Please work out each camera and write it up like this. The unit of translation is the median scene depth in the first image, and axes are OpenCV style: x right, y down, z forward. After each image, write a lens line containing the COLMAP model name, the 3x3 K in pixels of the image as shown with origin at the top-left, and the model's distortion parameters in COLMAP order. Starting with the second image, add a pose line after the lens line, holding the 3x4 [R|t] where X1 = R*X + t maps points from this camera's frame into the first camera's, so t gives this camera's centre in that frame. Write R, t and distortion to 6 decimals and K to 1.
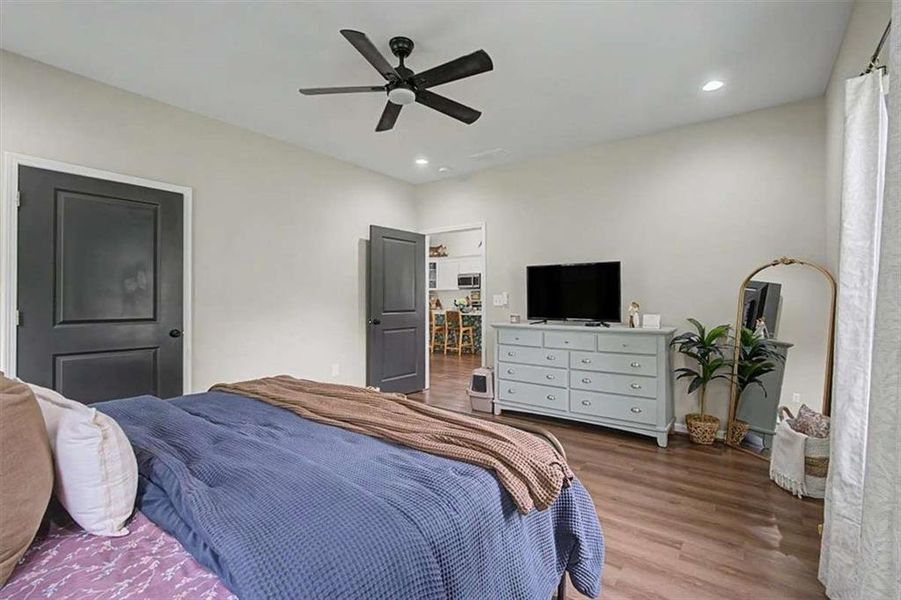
lens RADIAL K [[407.6, 0, 456.0], [0, 407.6, 296.8], [0, 0, 1]] dist [-0.003495, 0.000351]
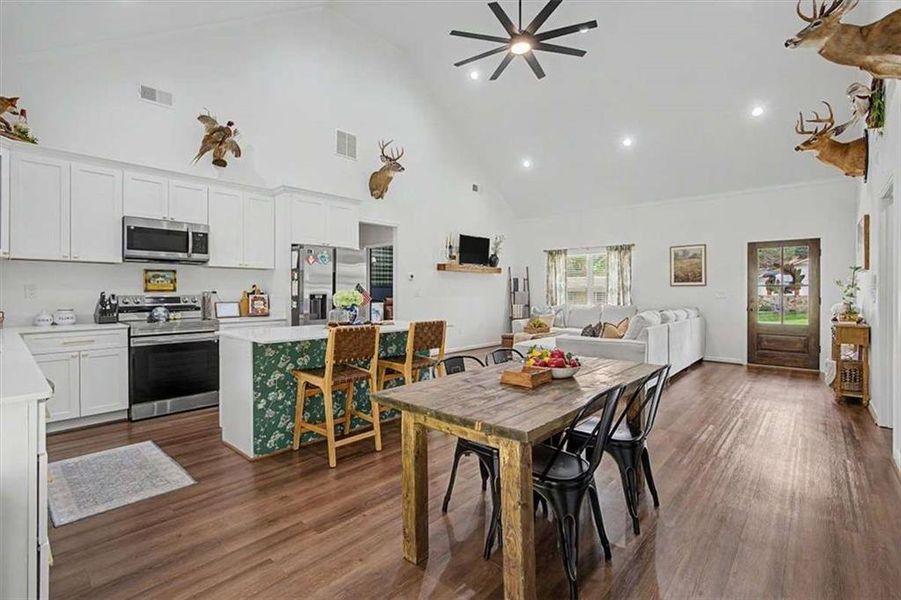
lens RADIAL K [[412.5, 0, 442.3], [0, 412.5, 292.8], [0, 0, 1]] dist [-0.004396, 0.005947]
pose [[0.122320, -0.002517, 0.992487, -0.298701], [-0.015262, 0.999874, 0.004416, 0.002561], [-0.992373, -0.015687, 0.122267, 0.700658]]
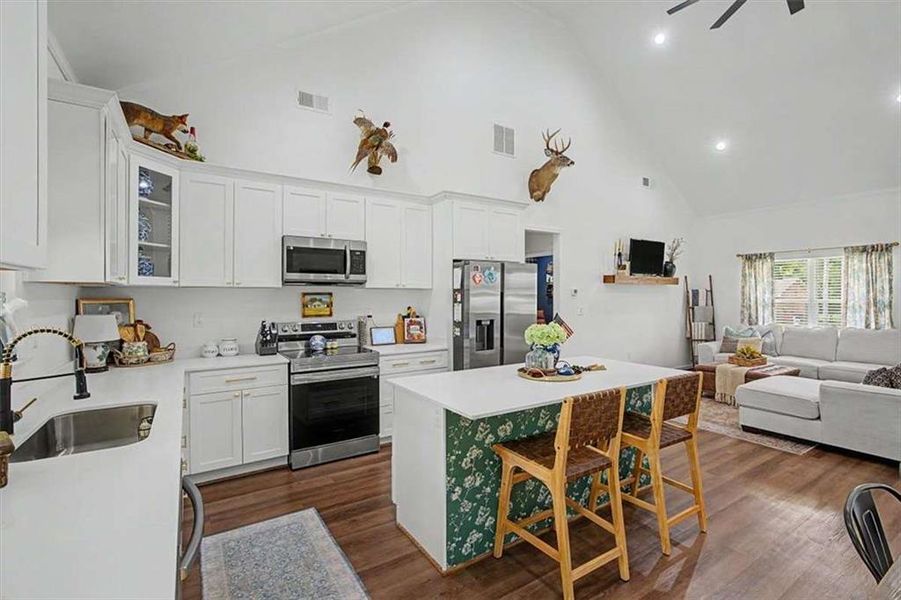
lens RADIAL K [[409.7, 0, 448.9], [0, 409.7, 294.7], [0, 0, 1]] dist [0.001729, 0.000980]
pose [[0.370321, 0.002893, 0.928899, -0.229342], [-0.010627, 0.999943, 0.001122, -0.013060], [-0.928843, -0.010287, 0.370331, 0.777493]]
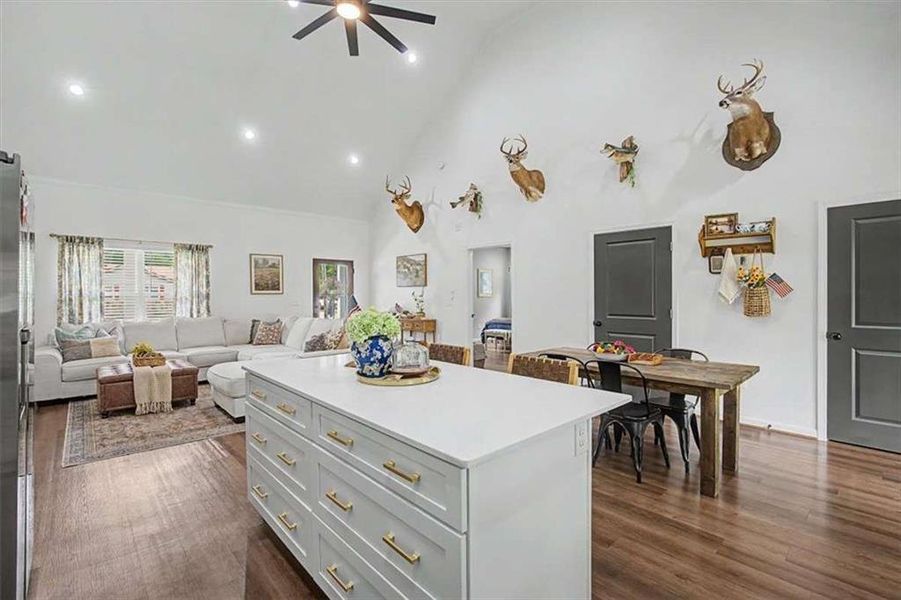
lens RADIAL K [[413.9, 0, 453.4], [0, 413.9, 304.8], [0, 0, 1]] dist [0.001750, 0.000206]
pose [[-0.978498, -0.001688, 0.206250, -0.054069], [0.000093, 0.999963, 0.008627, 0.000377], [-0.206257, 0.008461, -0.978461, 0.972967]]
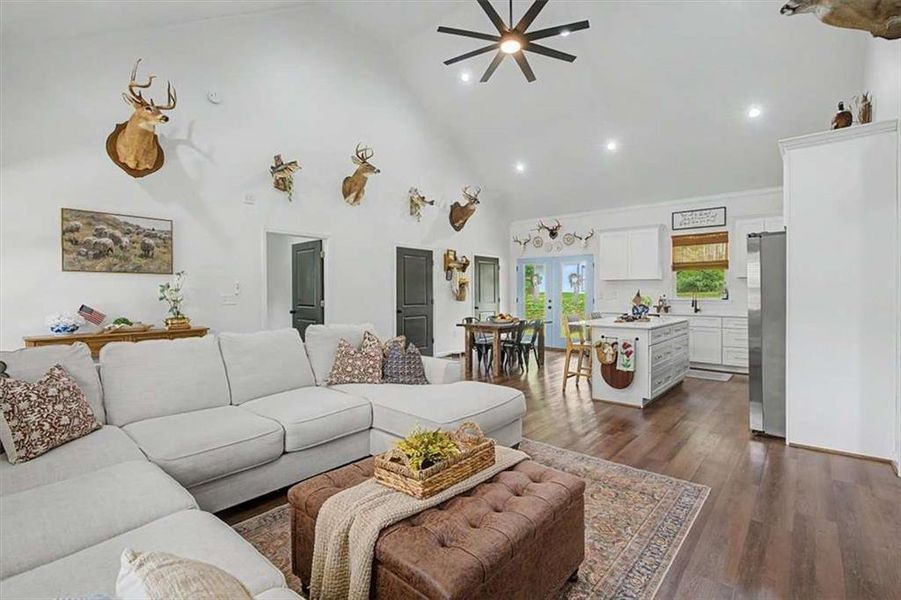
lens RADIAL K [[413.8, 0, 453.2], [0, 413.8, 295.1], [0, 0, 1]] dist [-0.000710, 0.000295]
pose [[-0.090699, 0.010071, -0.995827, 0.470284], [0.013118, 0.999874, 0.008917, -0.003631], [0.995792, -0.012255, -0.090820, 0.657476]]
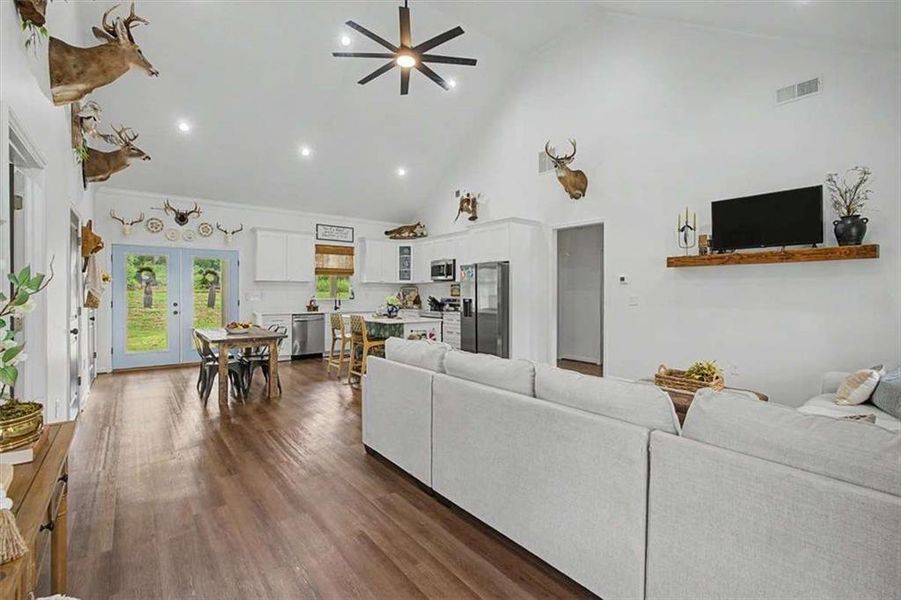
lens RADIAL K [[398.6, 0, 450.5], [0, 398.6, 300.0], [0, 0, 1]] dist [-0.001083, 0.000049]
pose [[0.963439, 0.009371, -0.267764, 0.228433], [-0.001002, 0.999507, 0.031375, -0.008182], [0.267926, -0.029960, 0.962974, 0.322864]]
